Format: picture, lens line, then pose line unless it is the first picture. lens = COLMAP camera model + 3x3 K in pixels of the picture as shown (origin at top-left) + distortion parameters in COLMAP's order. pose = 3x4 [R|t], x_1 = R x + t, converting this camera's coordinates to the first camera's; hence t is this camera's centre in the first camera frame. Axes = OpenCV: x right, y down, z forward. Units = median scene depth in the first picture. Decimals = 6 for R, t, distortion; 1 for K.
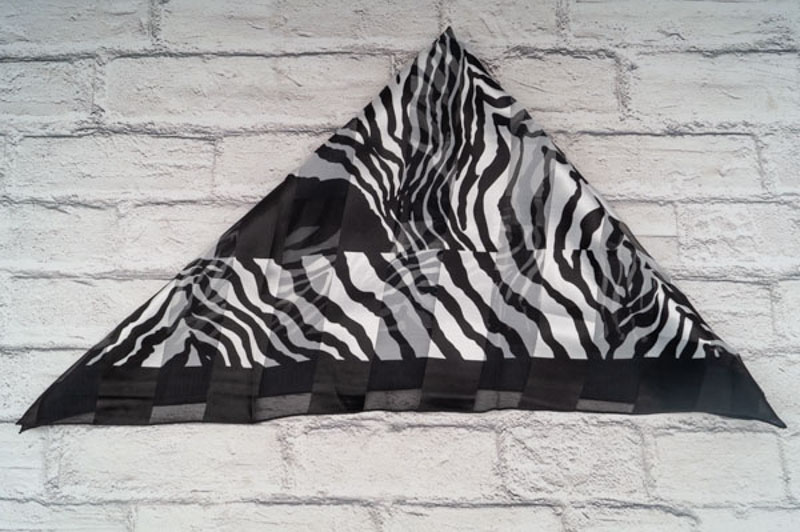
lens RADIAL K [[773.1, 0, 400.9], [0, 773.1, 269.6], [0, 0, 1]] dist [-0.005152, 0.016454]
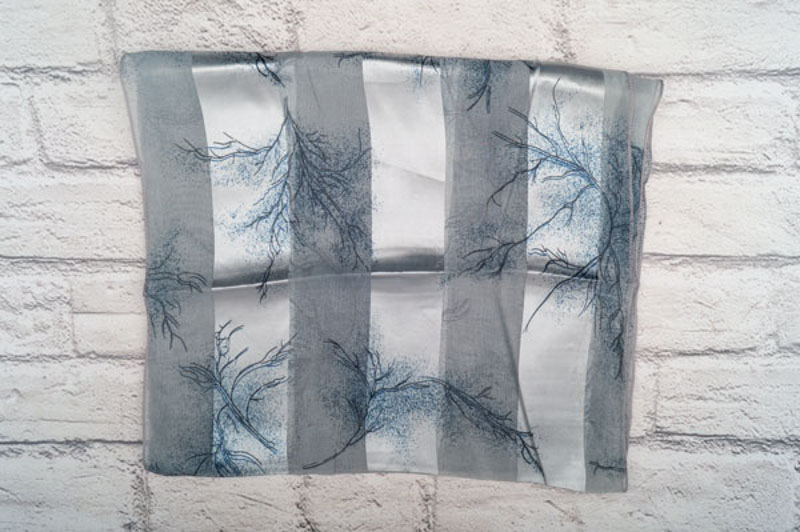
lens RADIAL K [[773.1, 0, 408.9], [0, 773.1, 249.9], [0, 0, 1]] dist [-0.005152, 0.016454]
pose [[-0.999960, 0.005005, 0.007398, 0.005719], [-0.004728, -0.999302, 0.037070, -0.008864], [0.007578, 0.037033, 0.999285, 0.201958]]
